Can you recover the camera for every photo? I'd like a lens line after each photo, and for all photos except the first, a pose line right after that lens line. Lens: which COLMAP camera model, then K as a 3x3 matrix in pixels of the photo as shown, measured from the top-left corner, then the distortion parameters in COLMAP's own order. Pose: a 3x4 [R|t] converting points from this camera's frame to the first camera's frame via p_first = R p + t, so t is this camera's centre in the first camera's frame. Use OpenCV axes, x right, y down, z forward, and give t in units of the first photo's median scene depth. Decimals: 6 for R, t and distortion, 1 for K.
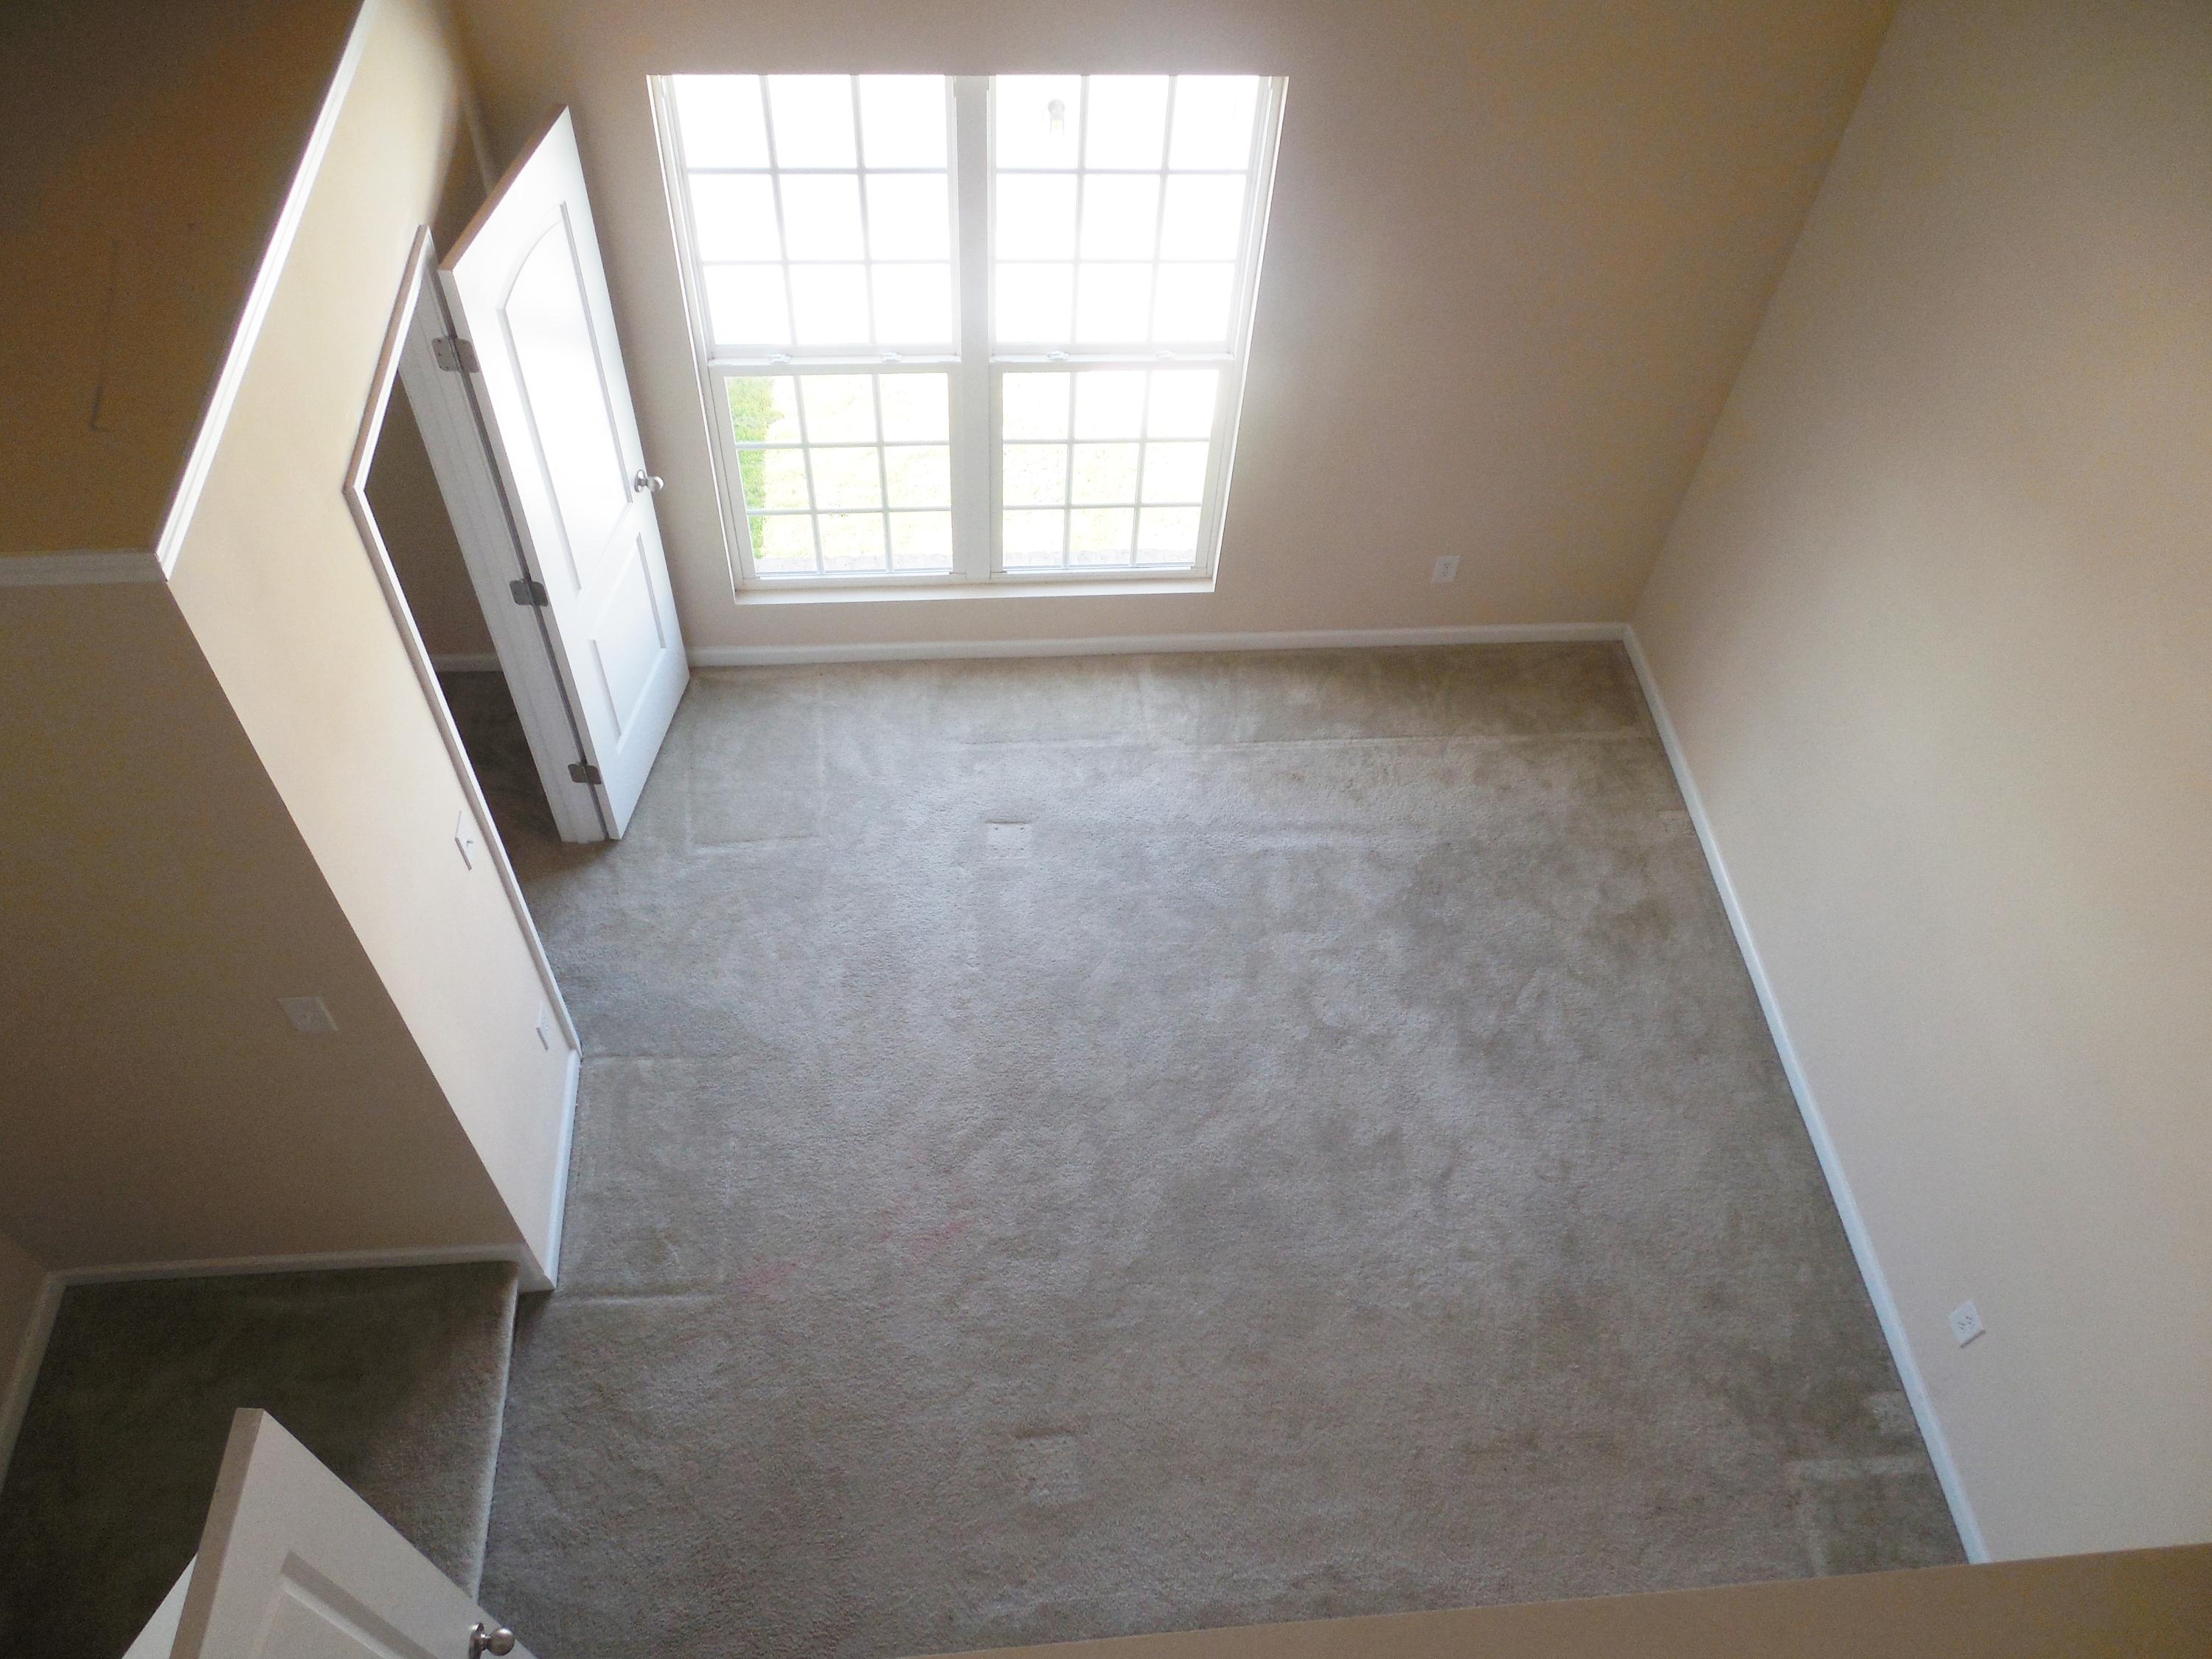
lens RADIAL K [[1652.8, 0, 1106.0], [0, 1652.8, 829.5], [0, 0, 1]] dist [-0.004094, 0.004240]
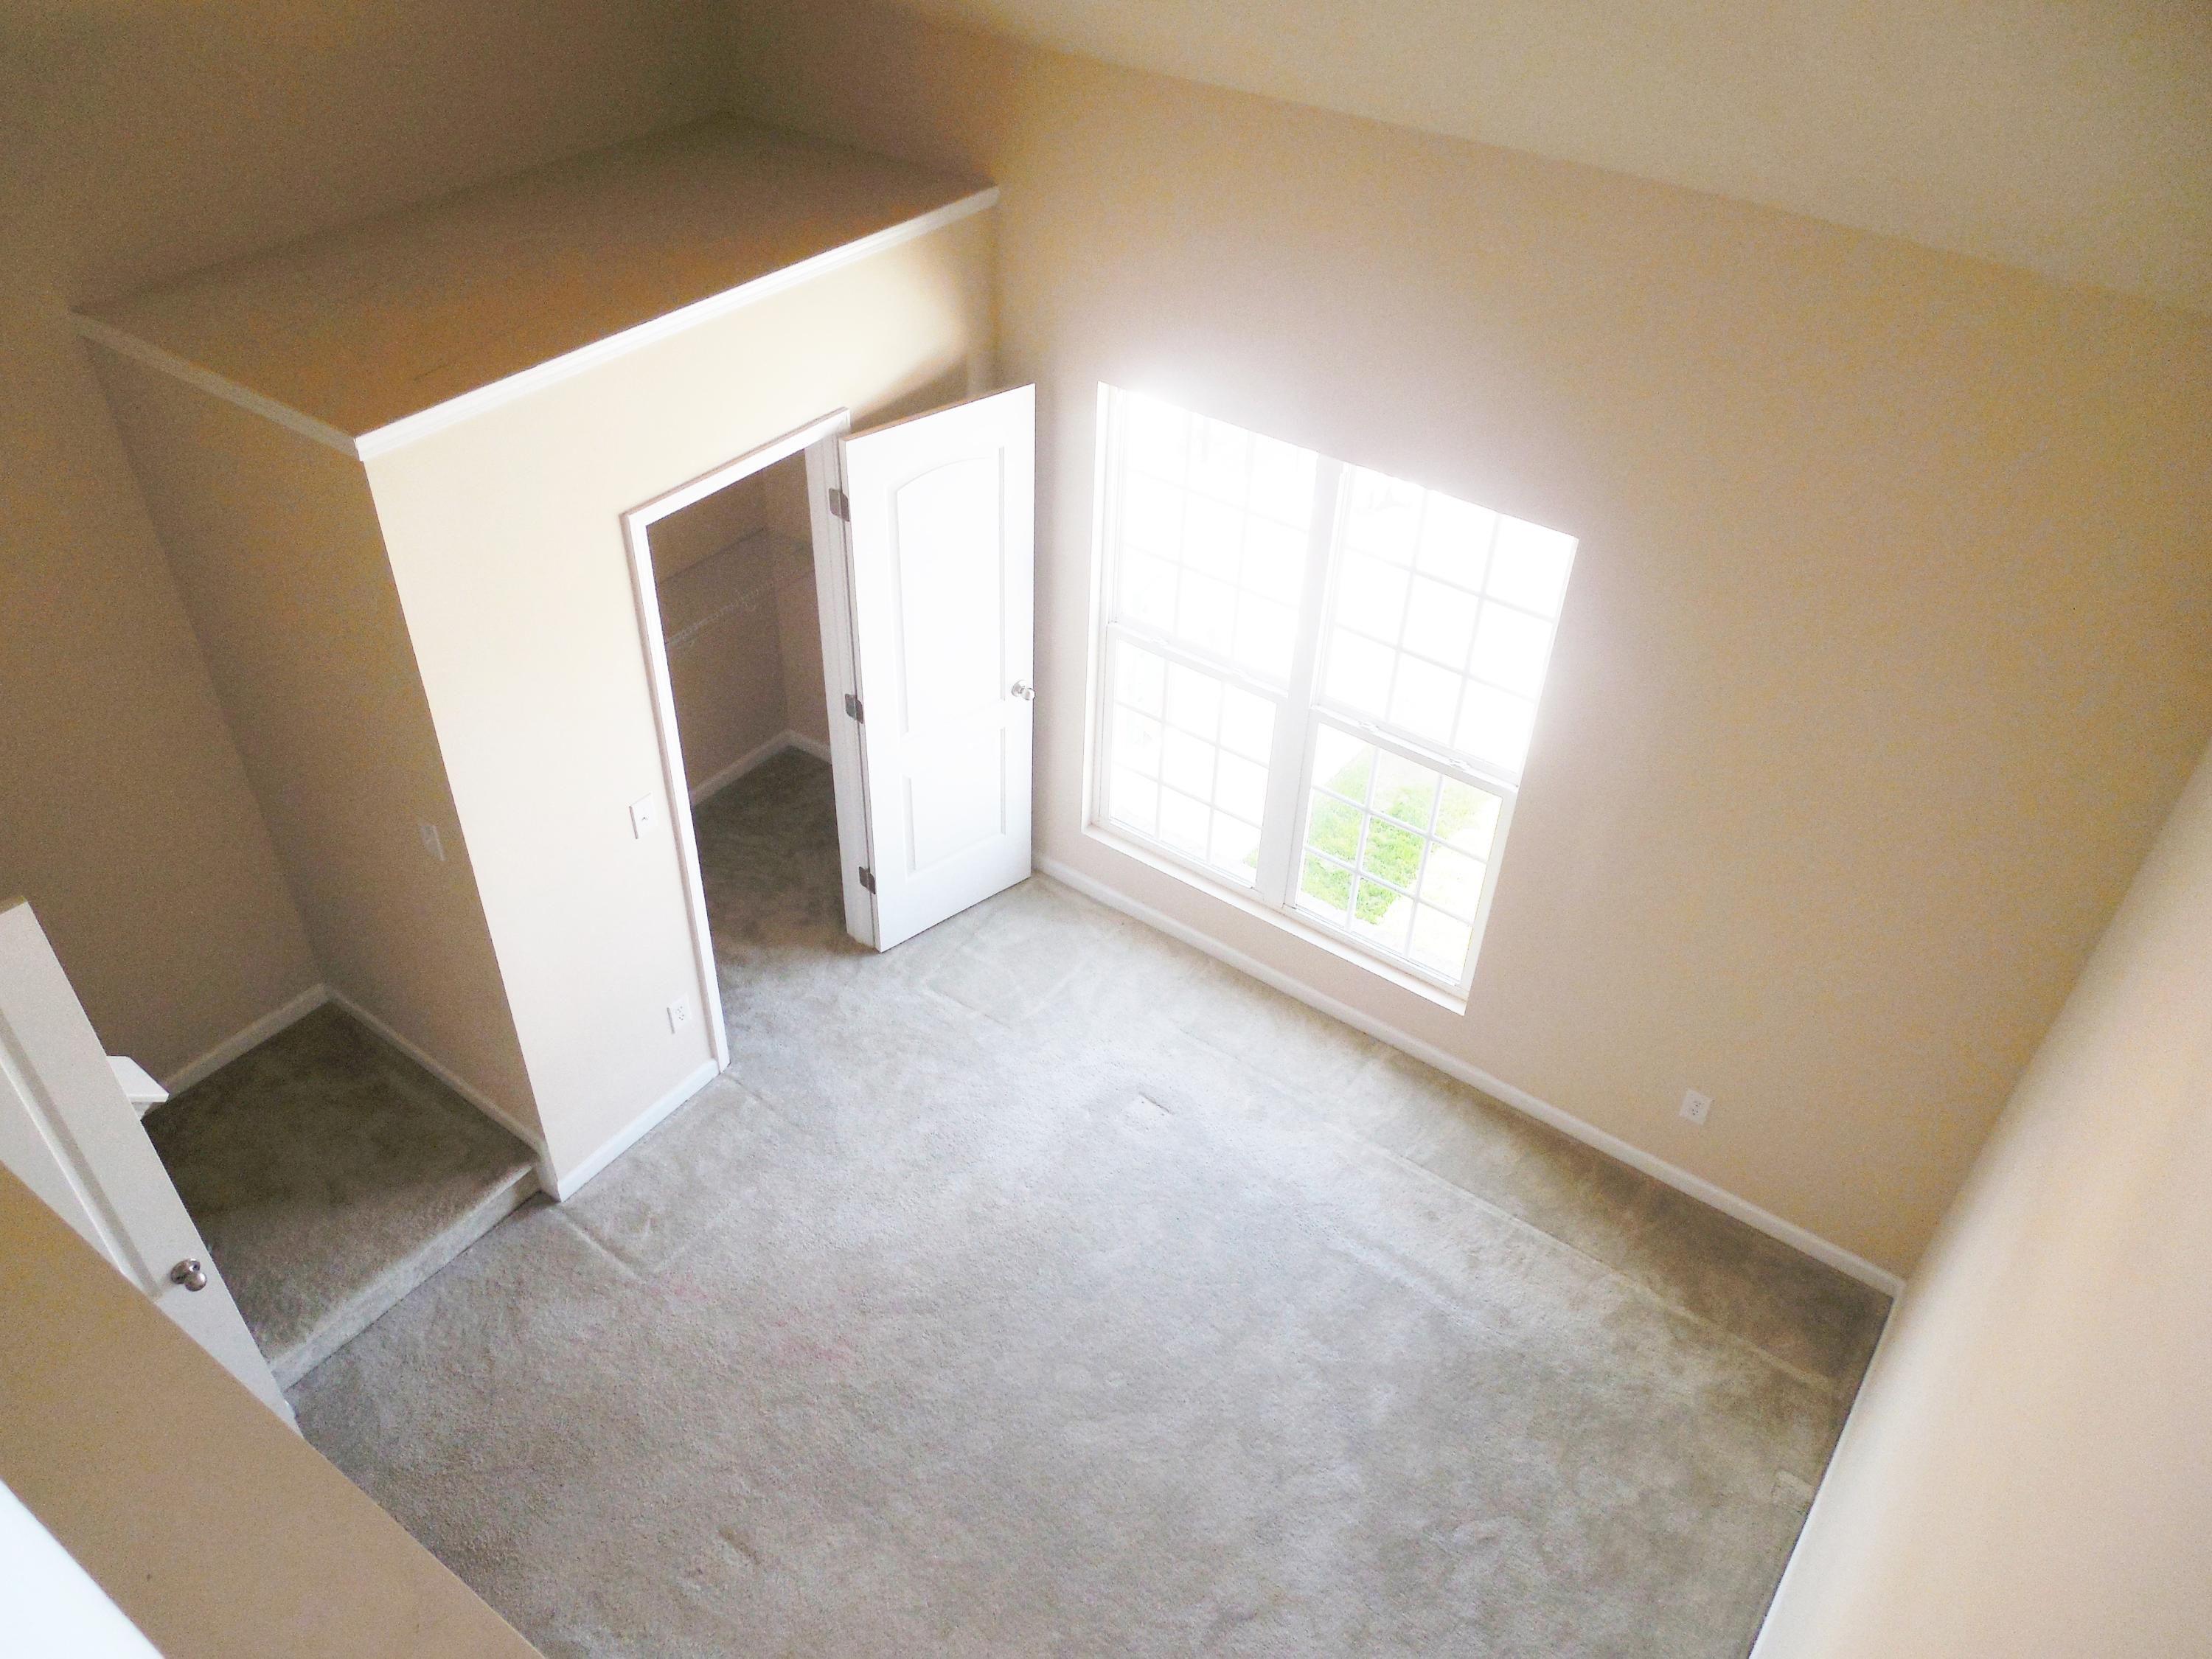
lens RADIAL K [[1641.4, 0, 1106.0], [0, 1641.4, 829.5], [0, 0, 1]] dist [-0.014082, 0.010493]
pose [[0.758730, 0.387909, -0.523312, 0.420719], [-0.513705, 0.850290, -0.114517, -0.017468], [0.400545, 0.355716, 0.844411, 0.046595]]
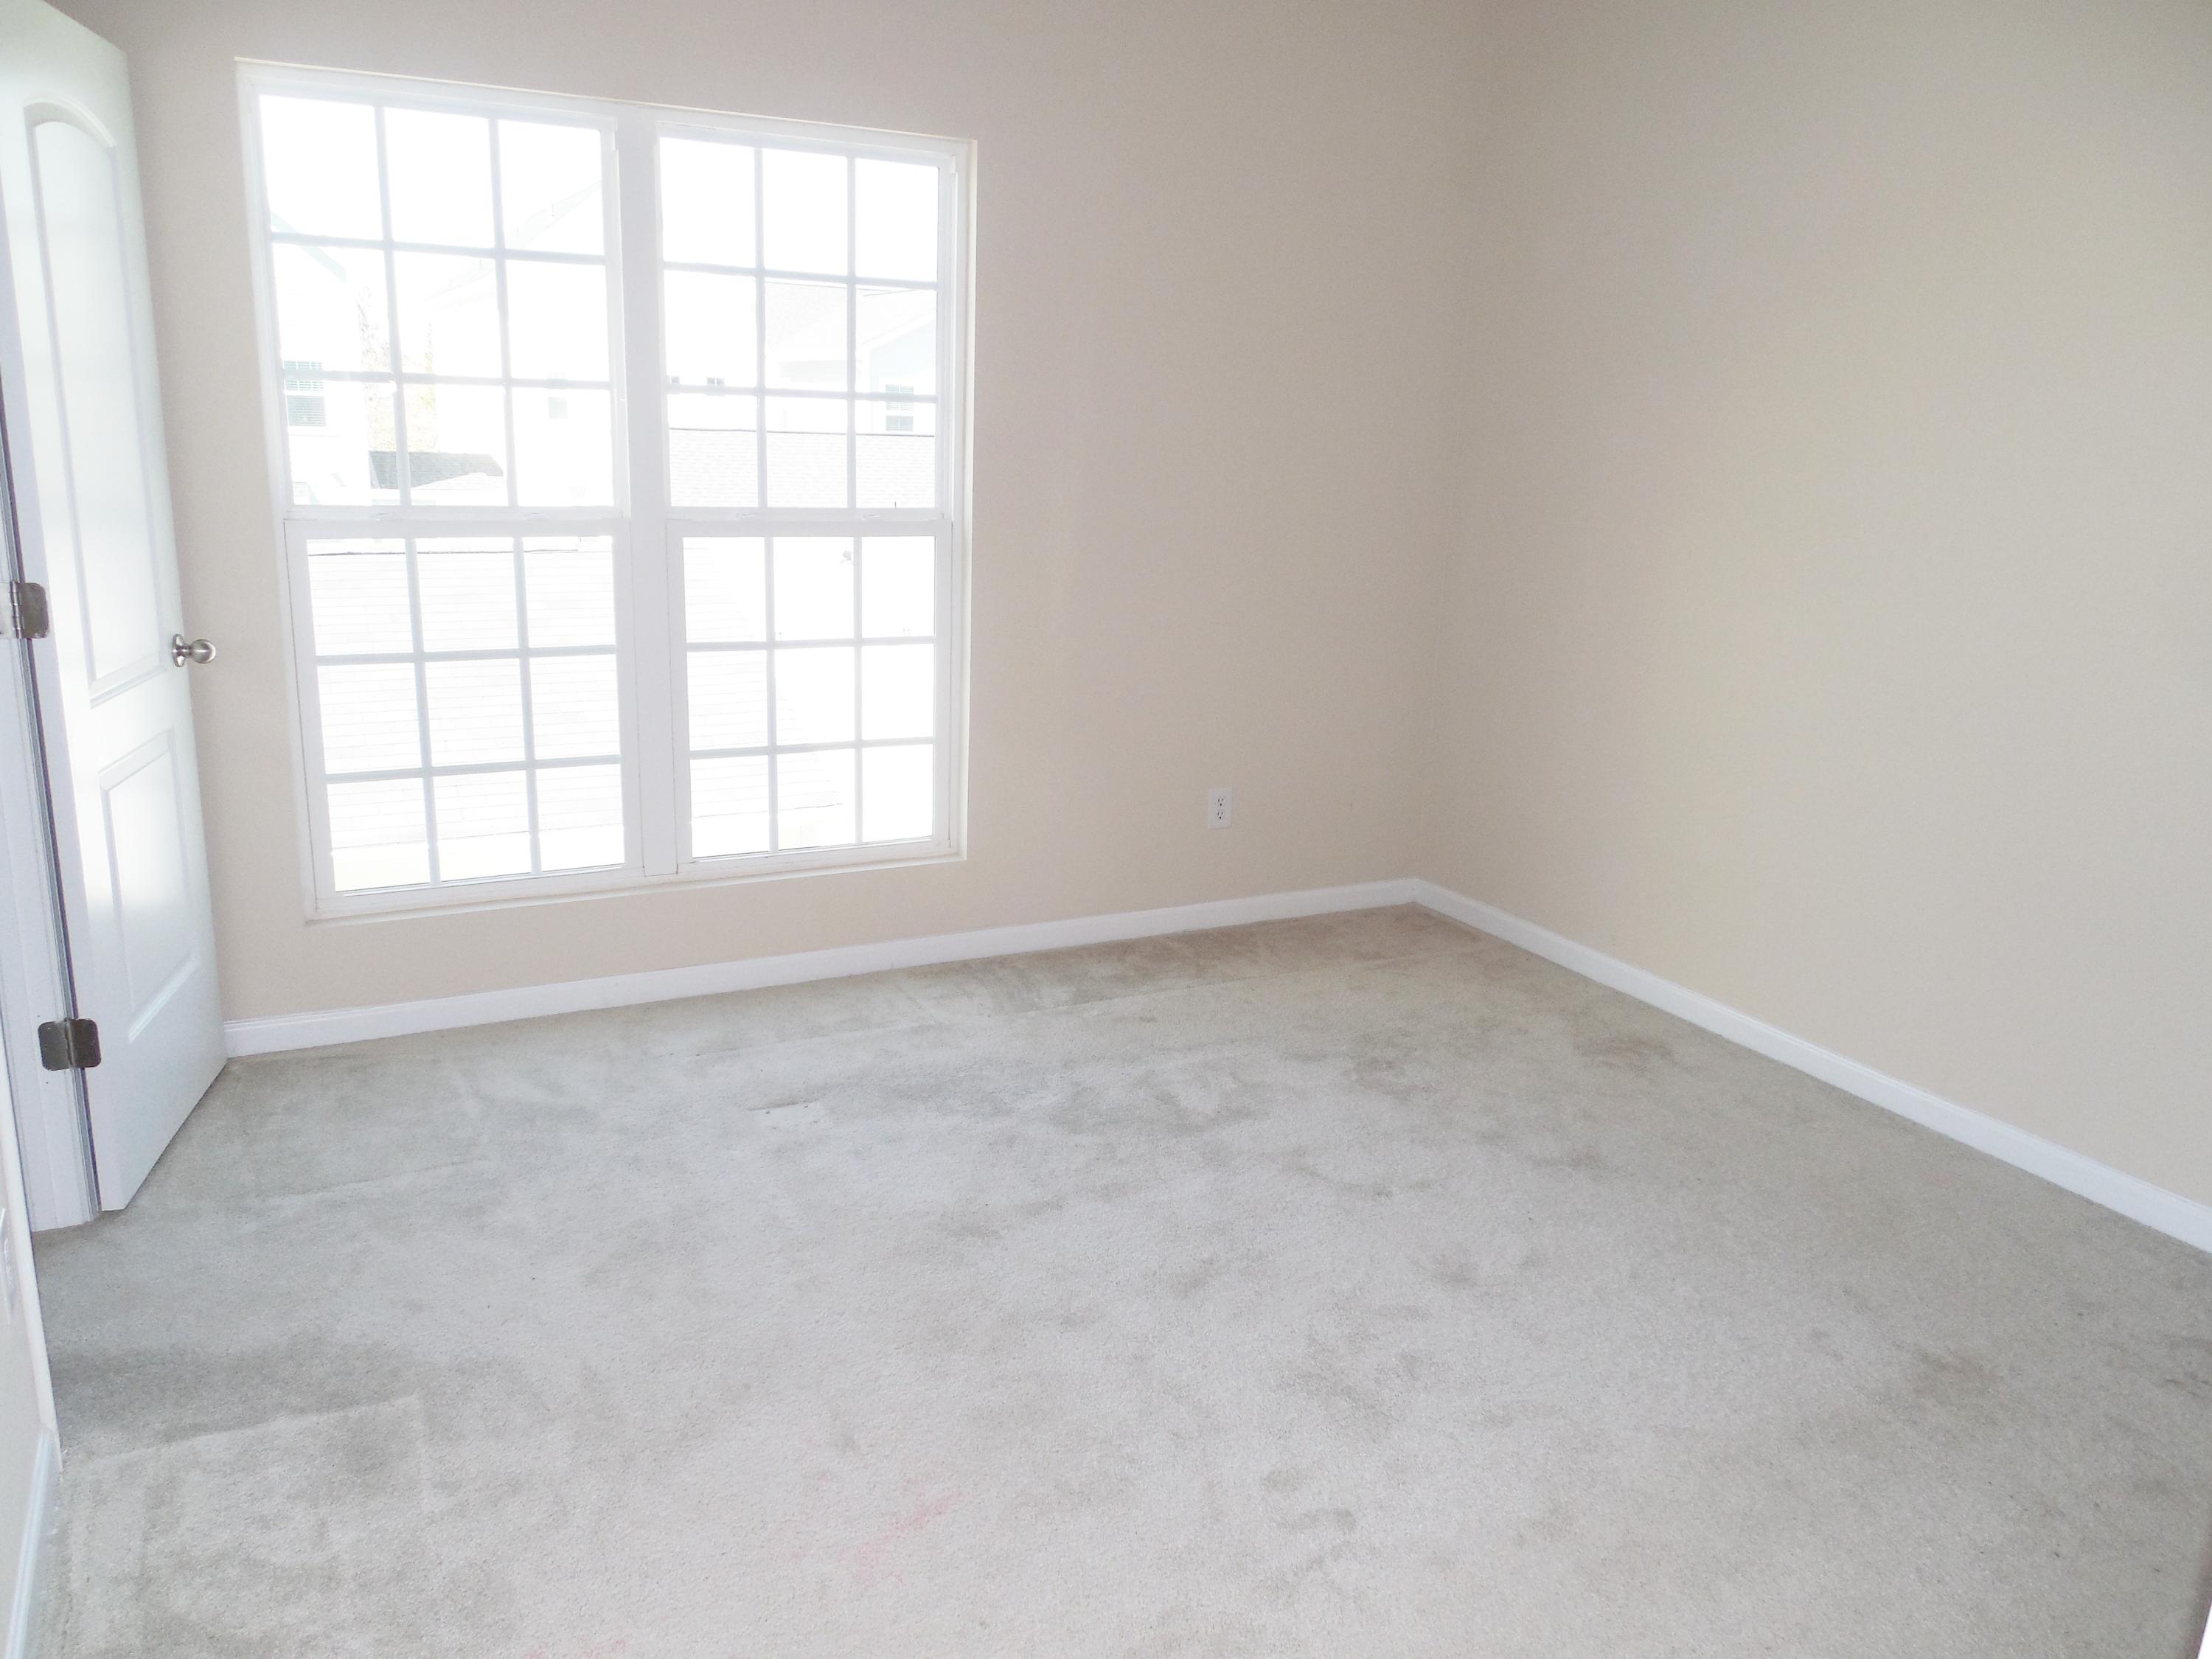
lens RADIAL K [[1652.8, 0, 1106.0], [0, 1652.8, 829.5], [0, 0, 1]] dist [-0.004094, 0.004240]
pose [[0.922113, -0.114545, 0.369577, -0.183100], [0.316853, 0.771747, -0.551372, 0.337389], [-0.222063, 0.625529, 0.747932, 0.433159]]
